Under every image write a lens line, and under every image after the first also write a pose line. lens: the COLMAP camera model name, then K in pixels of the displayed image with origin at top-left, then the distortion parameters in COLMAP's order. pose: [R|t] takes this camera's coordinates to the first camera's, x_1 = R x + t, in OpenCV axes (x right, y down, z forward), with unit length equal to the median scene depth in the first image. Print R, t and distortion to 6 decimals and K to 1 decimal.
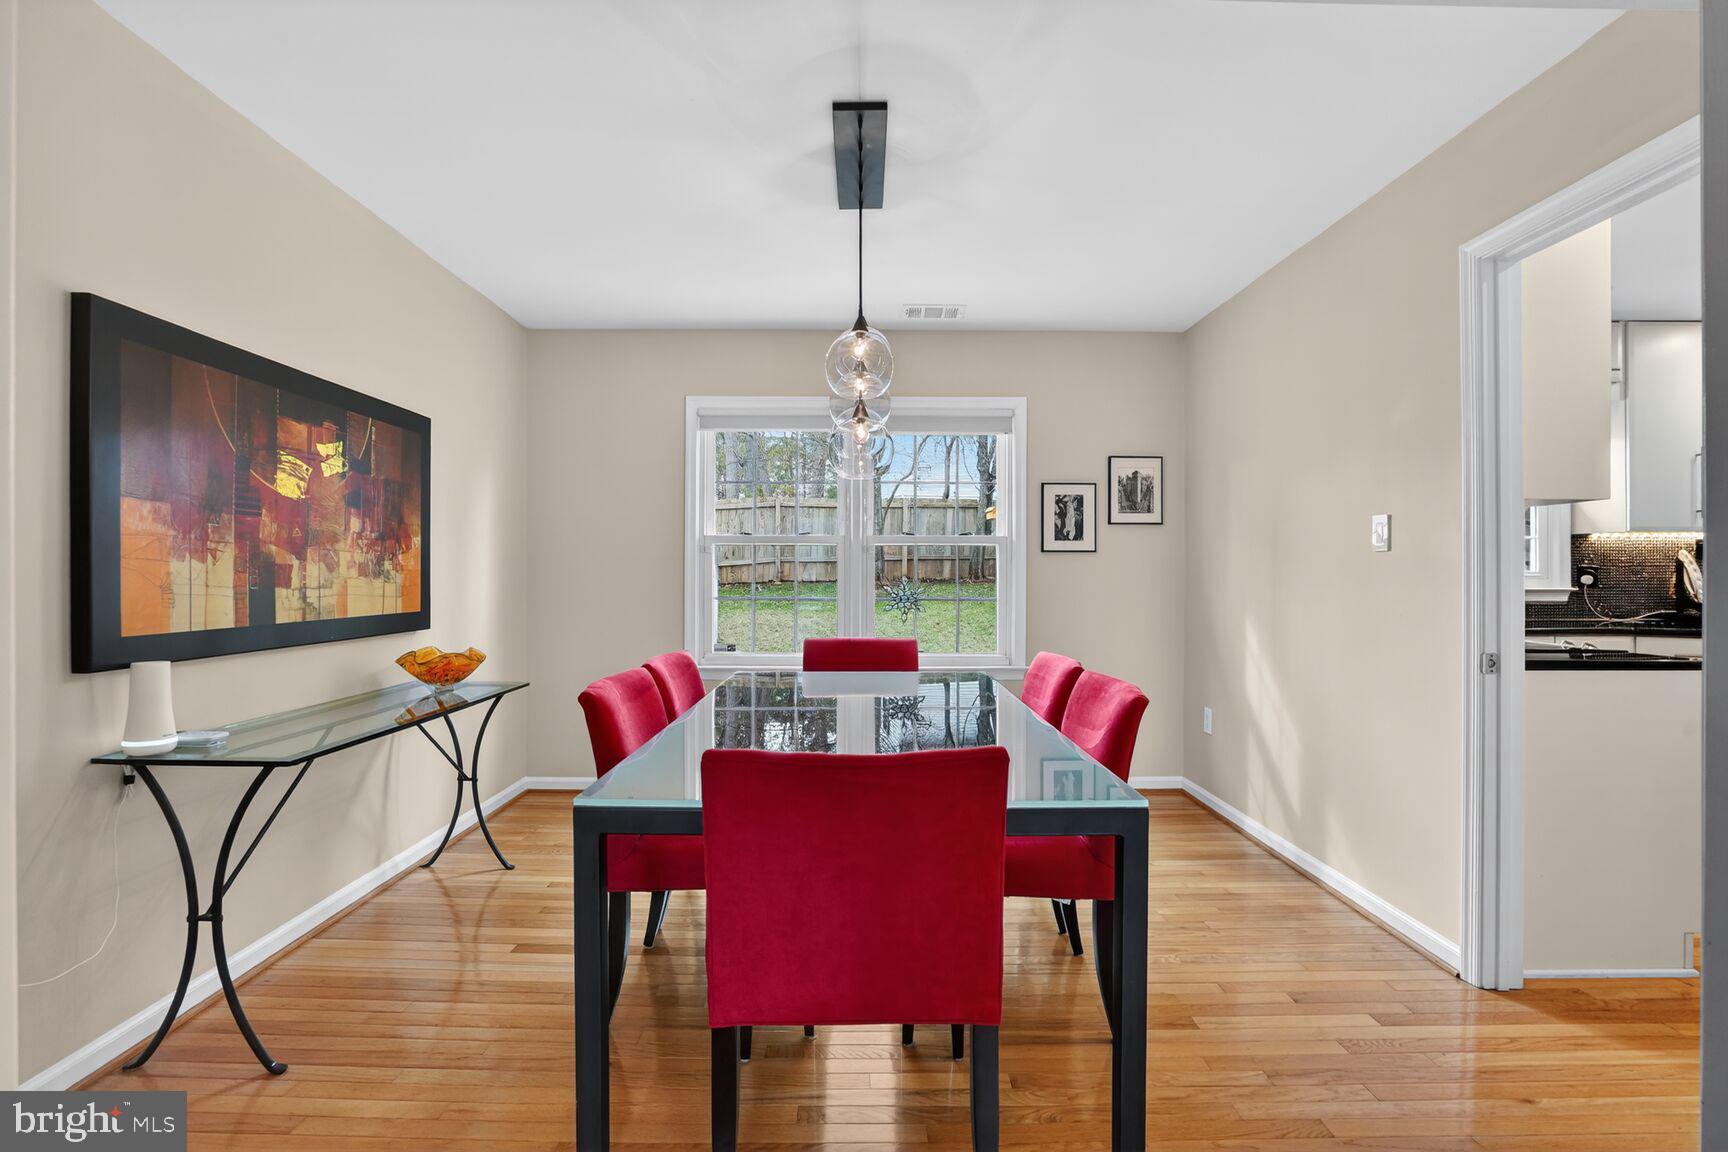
lens RADIAL K [[804.5, 0, 863.4], [0, 804.5, 572.4], [0, 0, 1]] dist [-0.039050, 0.013113]
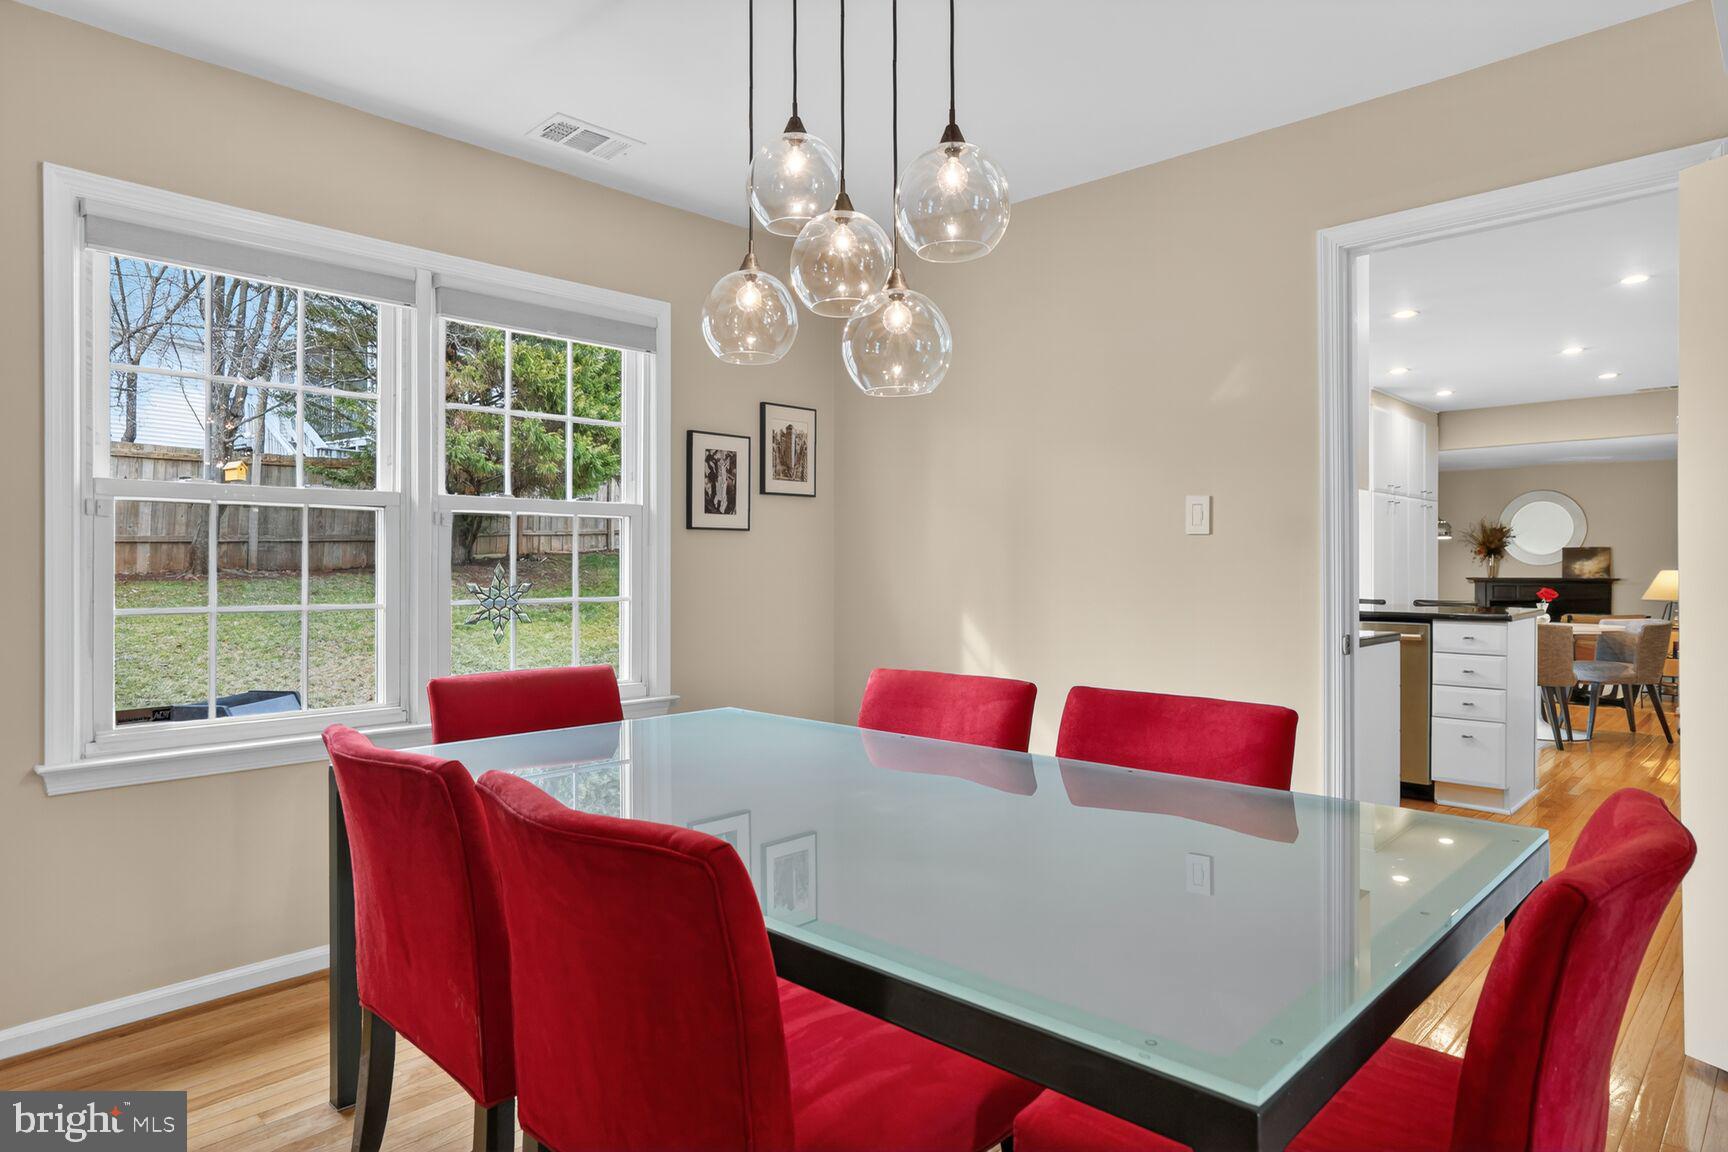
lens RADIAL K [[1021.0, 0, 857.1], [0, 1021.0, 565.6], [0, 0, 1]] dist [0.003781, 0.003821]
pose [[0.697436, -0.003978, 0.716636, -0.369750], [0.002414, 0.999992, 0.003202, 0.004650], [-0.716643, -0.000503, 0.697440, 0.322646]]
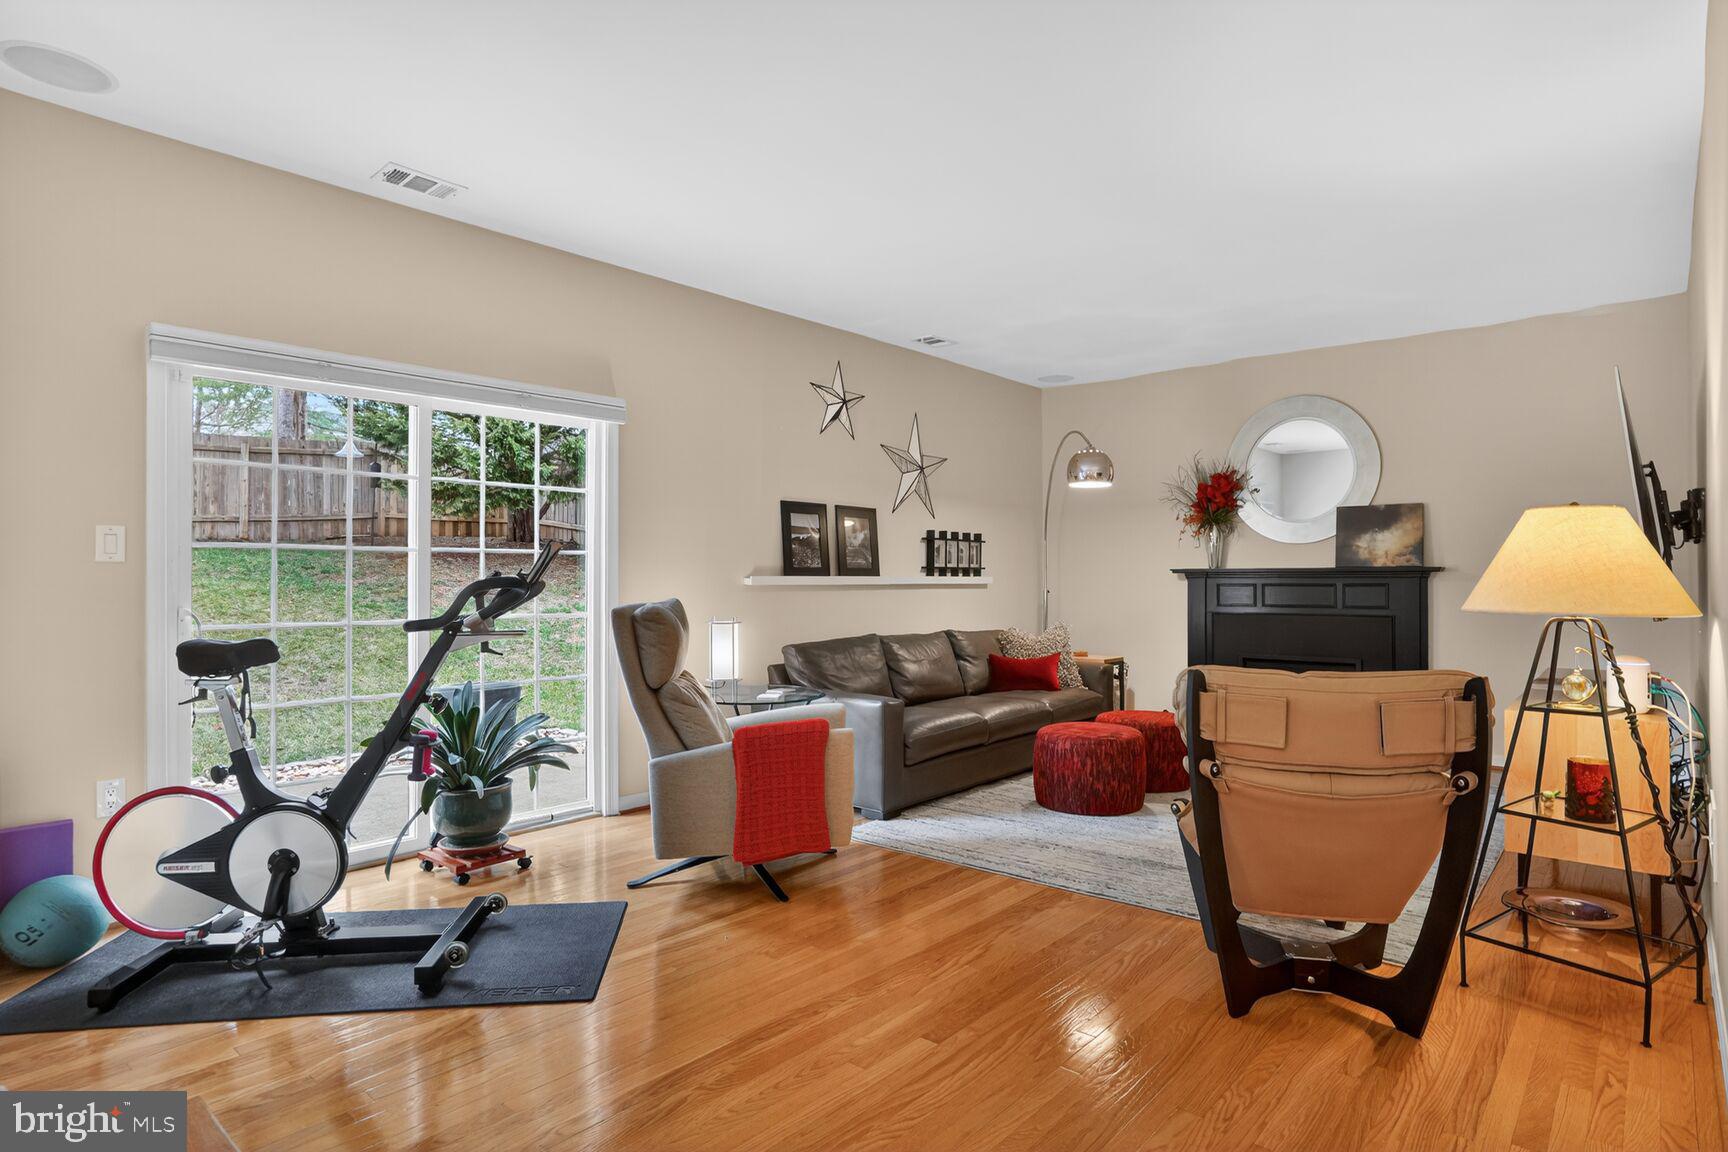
lens RADIAL K [[881.3, 0, 869.8], [0, 881.3, 568.8], [0, 0, 1]] dist [-0.023017, 0.005936]
pose [[0.680068, 0.005014, 0.733132, 2.325941], [0.004293, 0.999932, -0.010822, 0.084162], [-0.733137, 0.010507, 0.680000, 0.617865]]
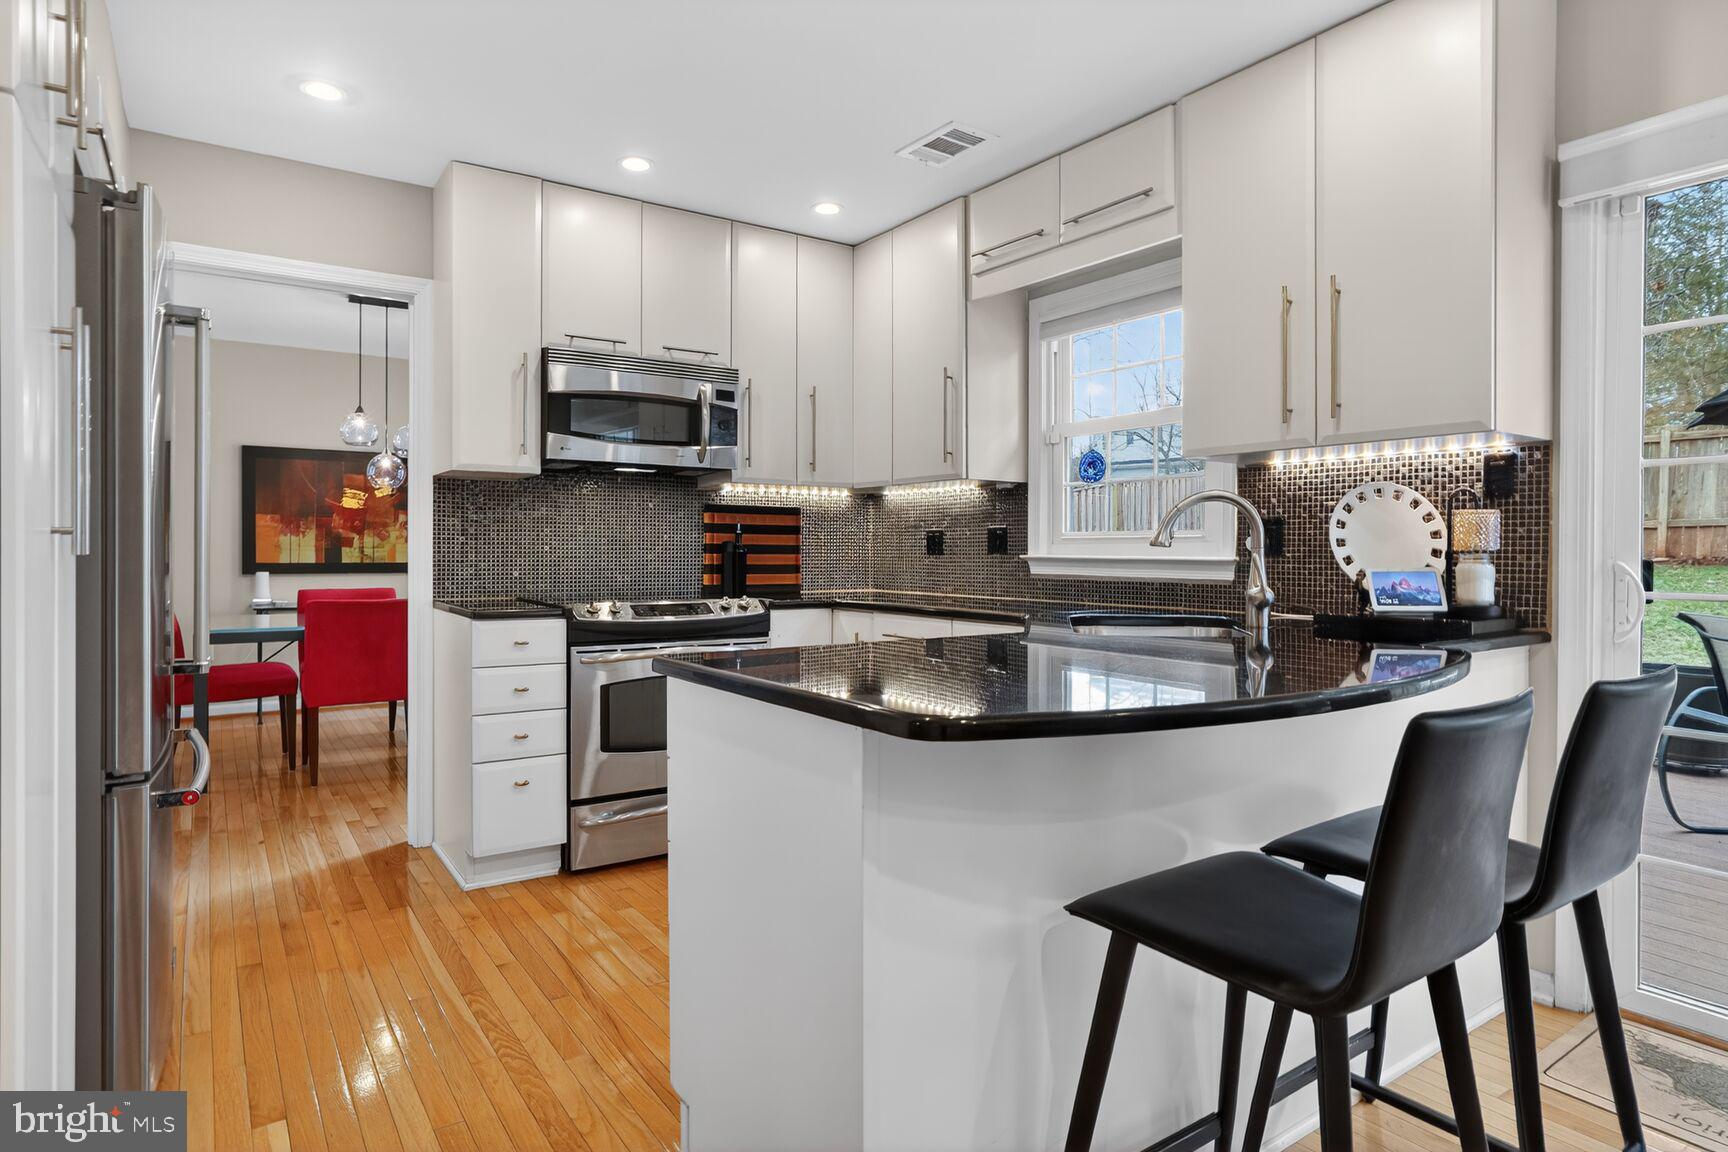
lens RADIAL K [[979.2, 0, 855.7], [0, 979.2, 565.9], [0, 0, 1]] dist [-0.018815, 0.005736]
pose [[0.547891, 0.013148, -0.836447, 1.593843], [-0.002493, 0.999898, 0.014084, 0.019252], [0.836546, -0.005631, 0.547867, 0.442351]]
